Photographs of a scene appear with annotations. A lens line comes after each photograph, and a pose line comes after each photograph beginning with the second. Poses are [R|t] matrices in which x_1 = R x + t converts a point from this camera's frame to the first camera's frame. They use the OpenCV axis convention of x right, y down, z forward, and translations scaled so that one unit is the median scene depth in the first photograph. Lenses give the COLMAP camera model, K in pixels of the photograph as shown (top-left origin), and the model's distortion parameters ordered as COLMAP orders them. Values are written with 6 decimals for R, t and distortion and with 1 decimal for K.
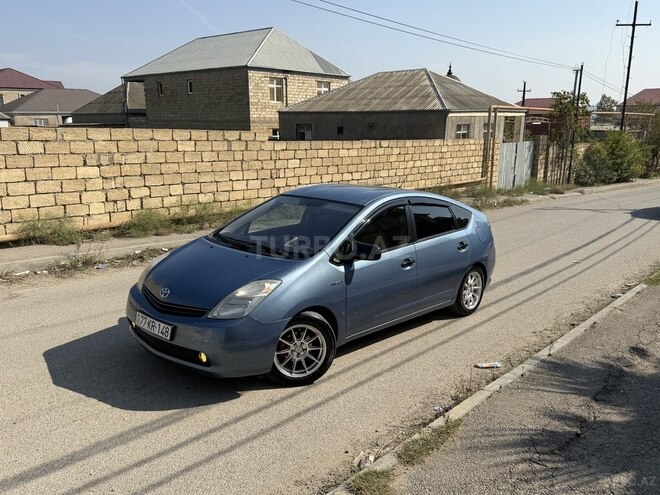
lens RADIAL K [[541.8, 0, 330.0], [0, 541.8, 247.5], [0, 0, 1]] dist [0.169332, -0.335111]
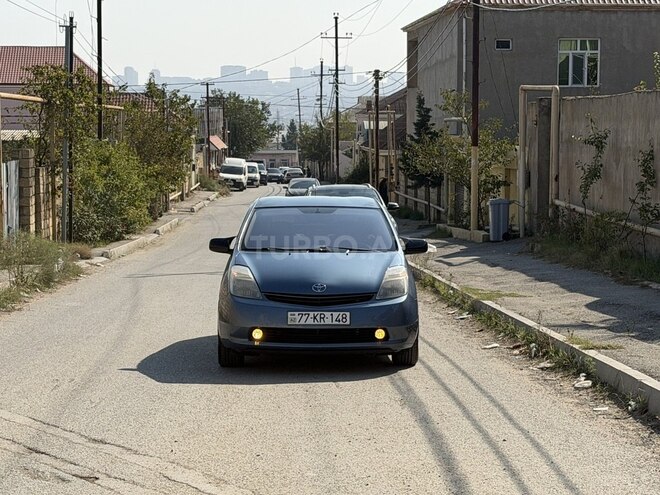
lens RADIAL K [[1566.9, 0, 329.9], [0, 1566.9, 247.8], [0, 0, 1]] dist [0.098381, 0.513473]
pose [[0.723227, -0.054775, 0.688435, -0.854375], [0.151783, 0.985083, -0.081076, 0.092874], [-0.673724, 0.163129, 0.720753, -0.435375]]
